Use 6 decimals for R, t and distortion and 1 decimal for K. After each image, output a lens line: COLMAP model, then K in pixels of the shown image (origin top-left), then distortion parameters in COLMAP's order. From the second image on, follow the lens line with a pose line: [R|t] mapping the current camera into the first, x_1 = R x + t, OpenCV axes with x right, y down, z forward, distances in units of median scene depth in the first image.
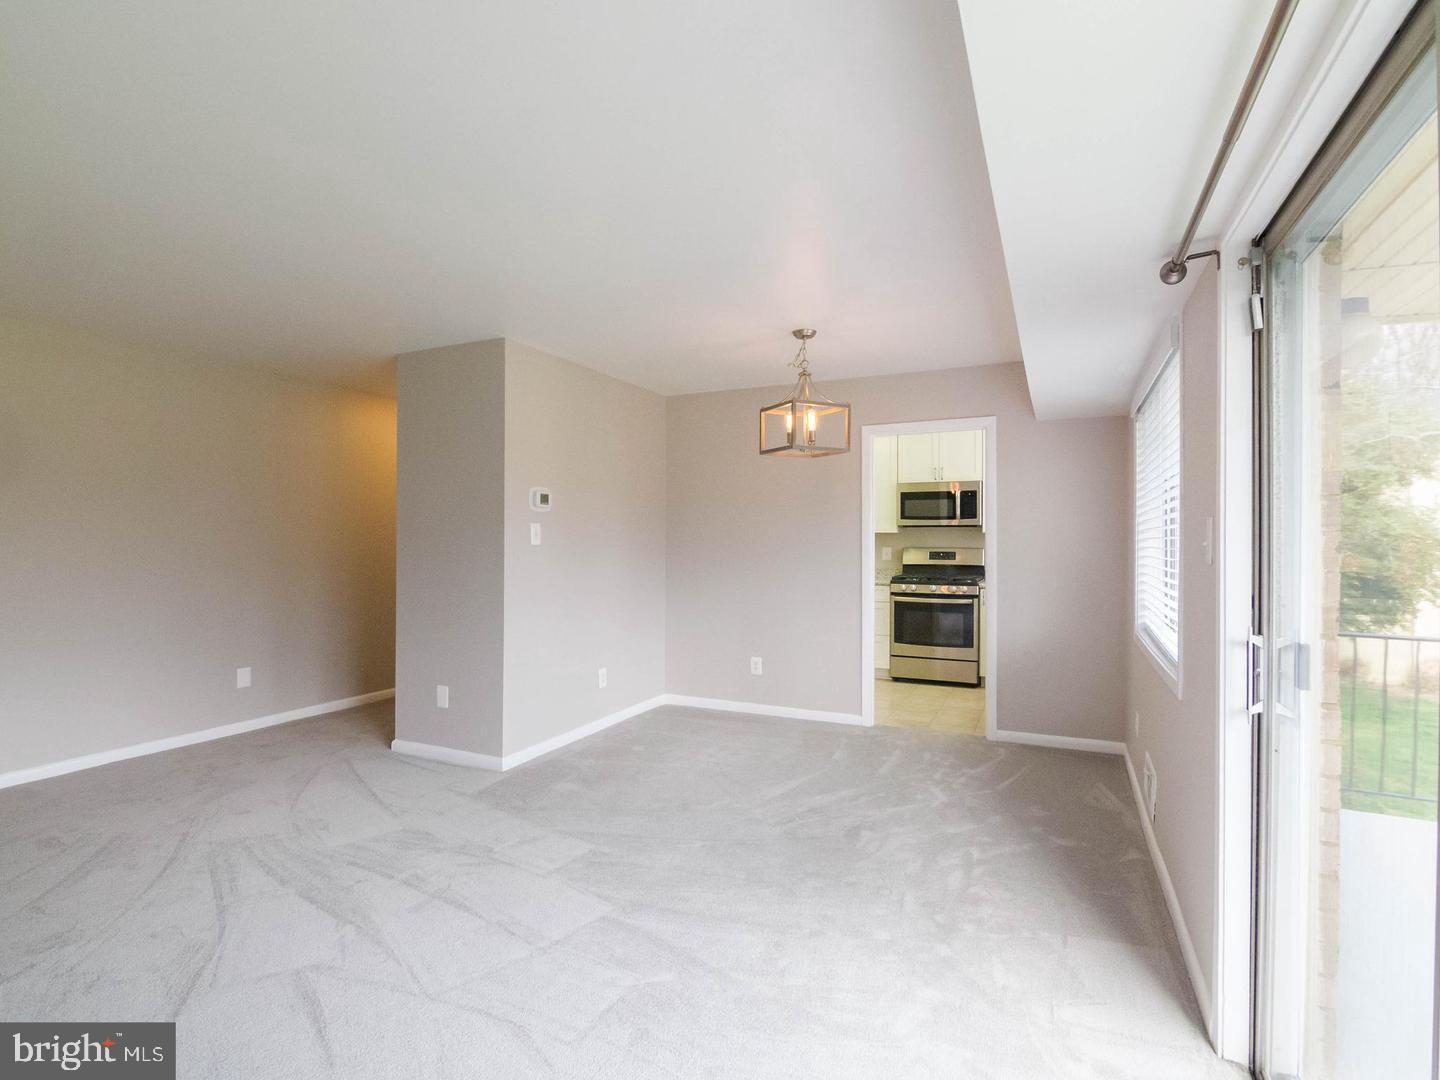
lens RADIAL K [[724.1, 0, 720.0], [0, 724.1, 540.0], [0, 0, 1]] dist [-0.003163, -0.000996]
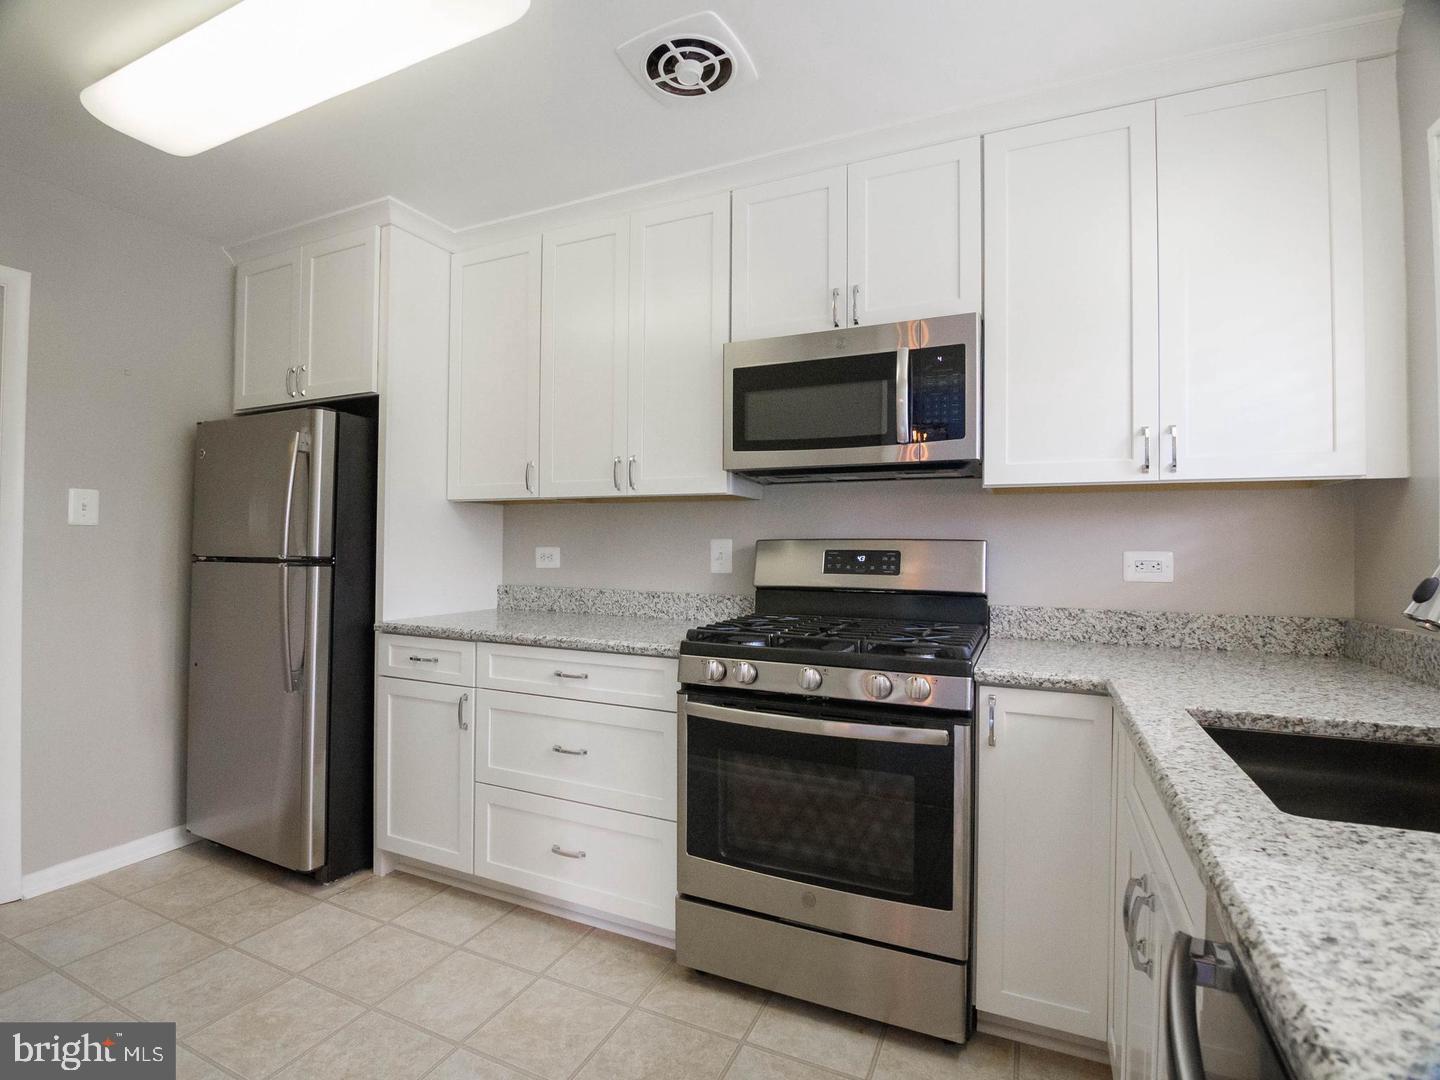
lens RADIAL K [[724.1, 0, 720.0], [0, 724.1, 540.0], [0, 0, 1]] dist [-0.003163, -0.000996]
pose [[0.999829, 0.004320, 0.017962, 0.245978], [-0.004180, 0.999961, -0.007787, 0.014943], [-0.017995, 0.007711, 0.999808, 0.696329]]
